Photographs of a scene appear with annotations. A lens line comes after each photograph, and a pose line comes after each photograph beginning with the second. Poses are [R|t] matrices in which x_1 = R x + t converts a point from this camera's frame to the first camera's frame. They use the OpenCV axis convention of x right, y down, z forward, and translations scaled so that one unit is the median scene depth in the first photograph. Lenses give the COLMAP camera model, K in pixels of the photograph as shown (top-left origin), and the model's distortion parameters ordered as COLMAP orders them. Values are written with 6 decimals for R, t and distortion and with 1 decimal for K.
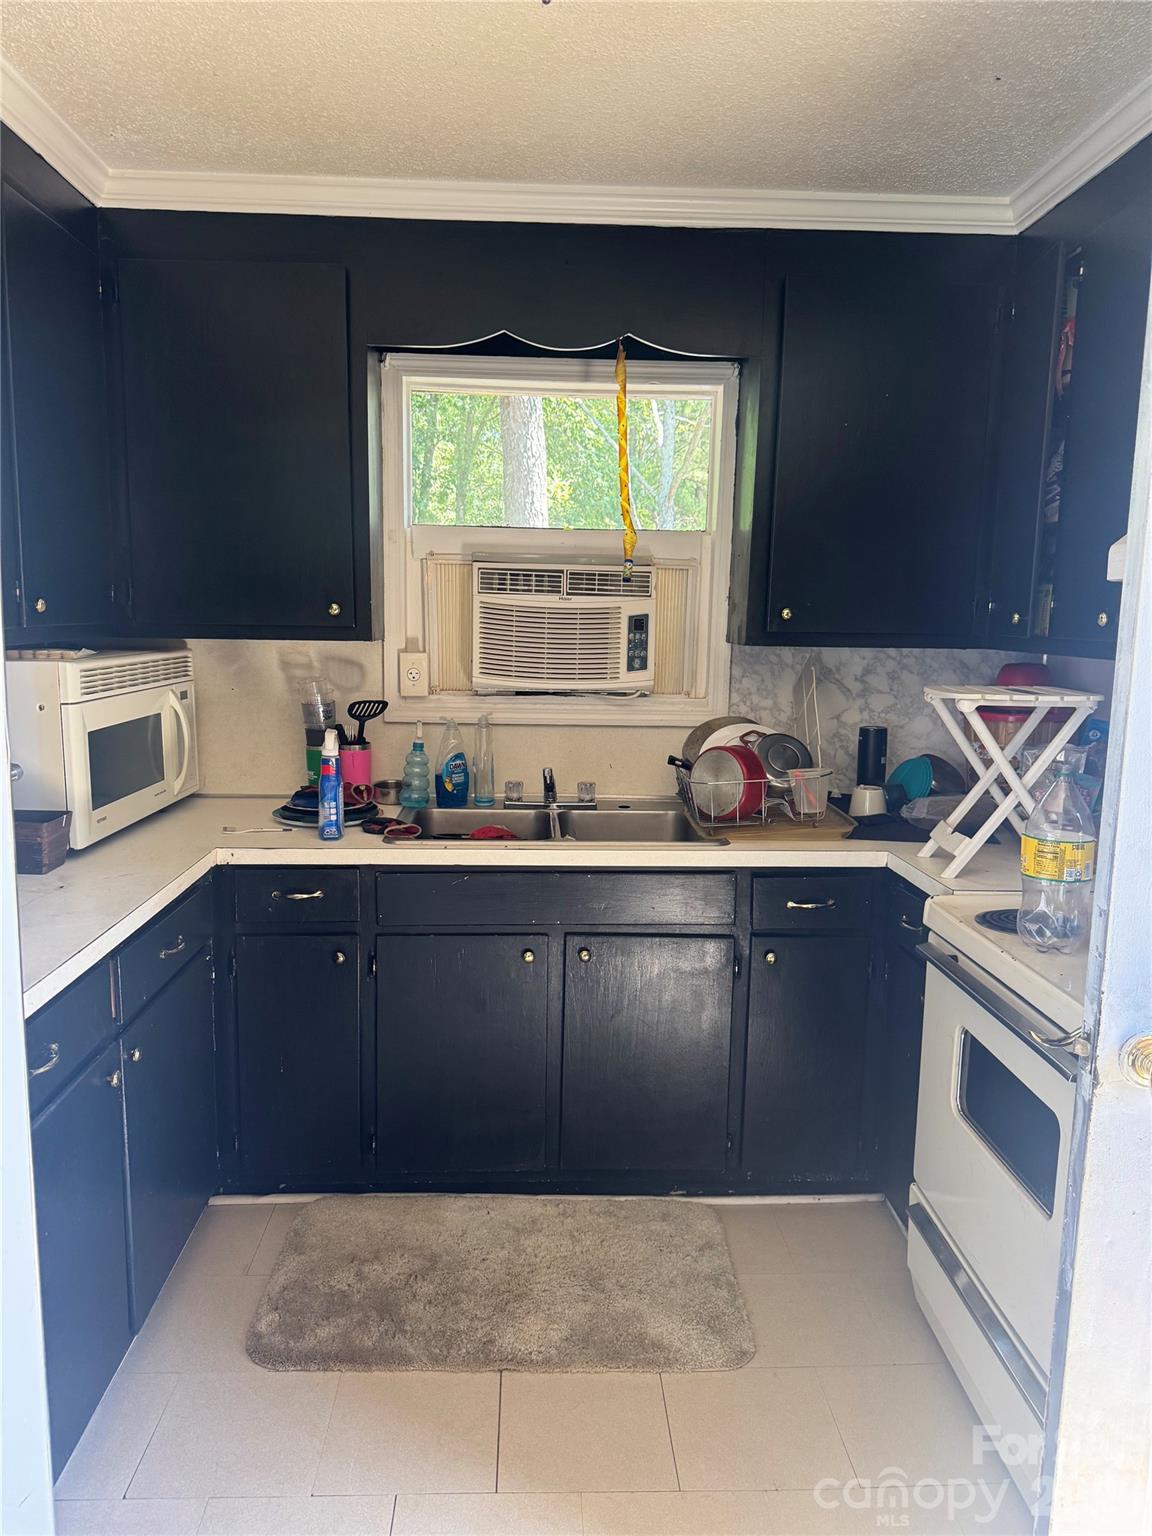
lens RADIAL K [[1090.7, 0, 570.4], [0, 1090.7, 769.2], [0, 0, 1]] dist [0.025258, -0.004332]
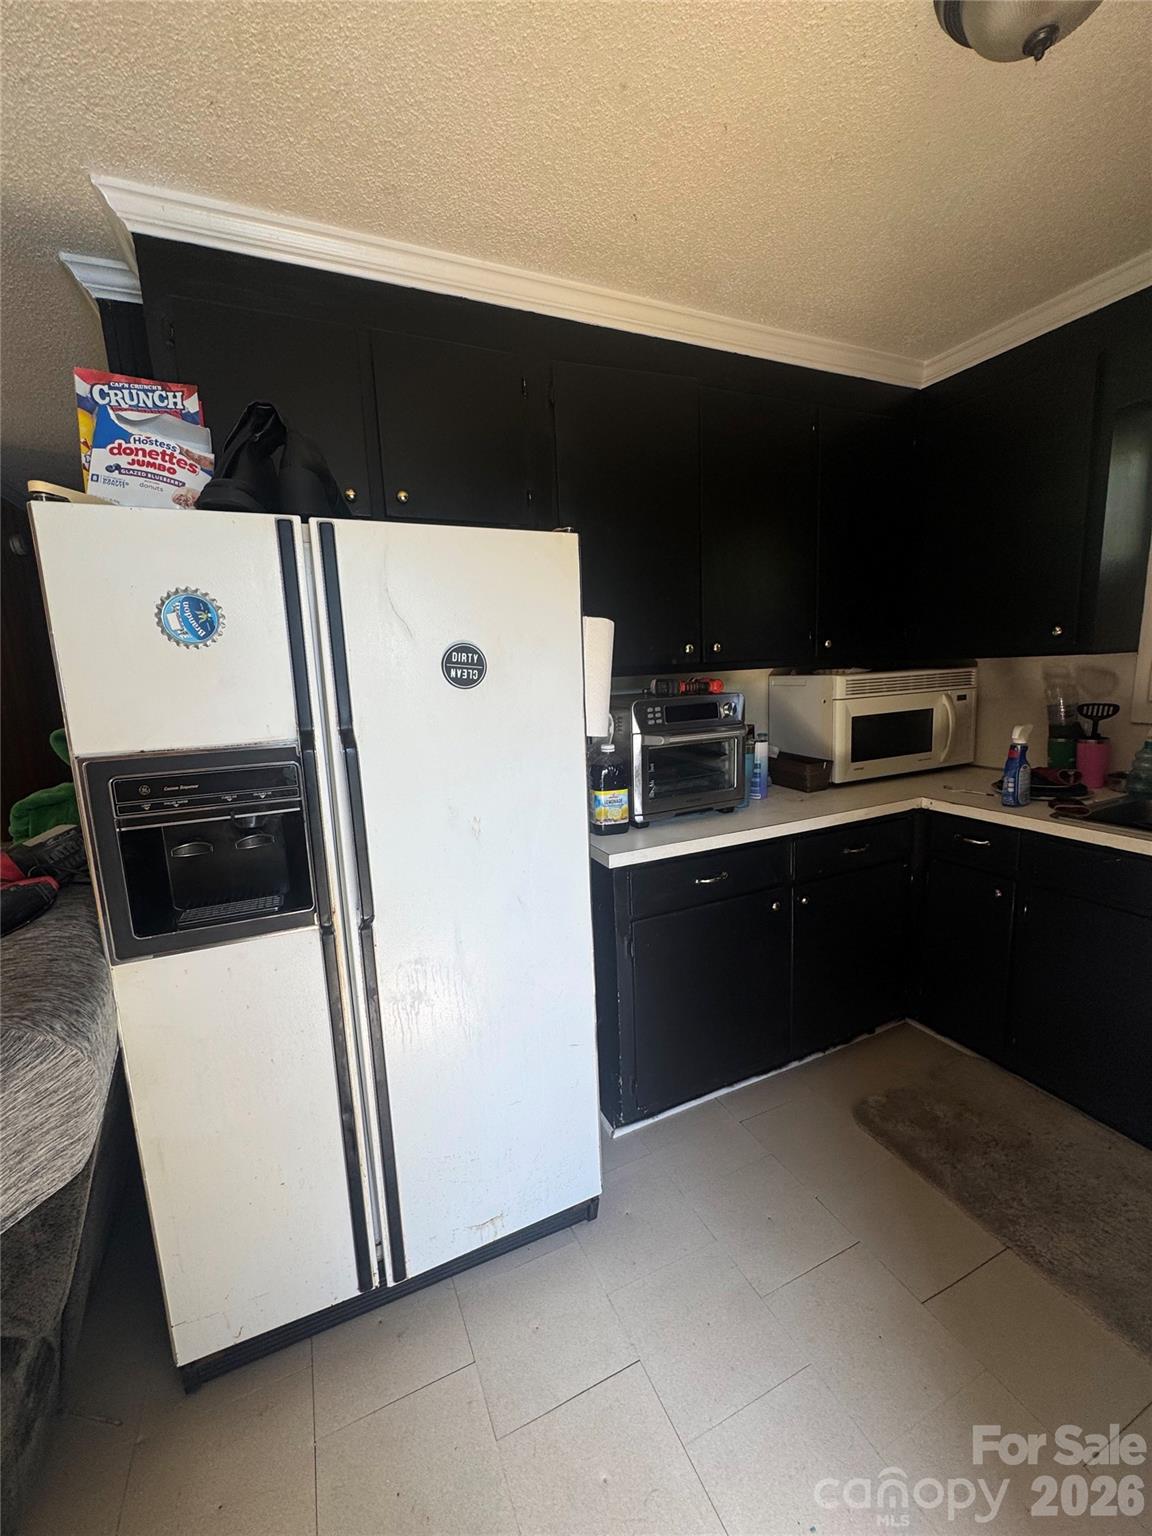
lens RADIAL K [[619.0, 0, 570.4], [0, 619.0, 766.1], [0, 0, 1]] dist [-0.003206, -0.000370]
pose [[0.375679, 0.117852, -0.919226, 0.269962], [-0.080533, 0.992281, 0.094305, -0.012286], [0.923244, 0.038599, 0.382270, 0.214169]]
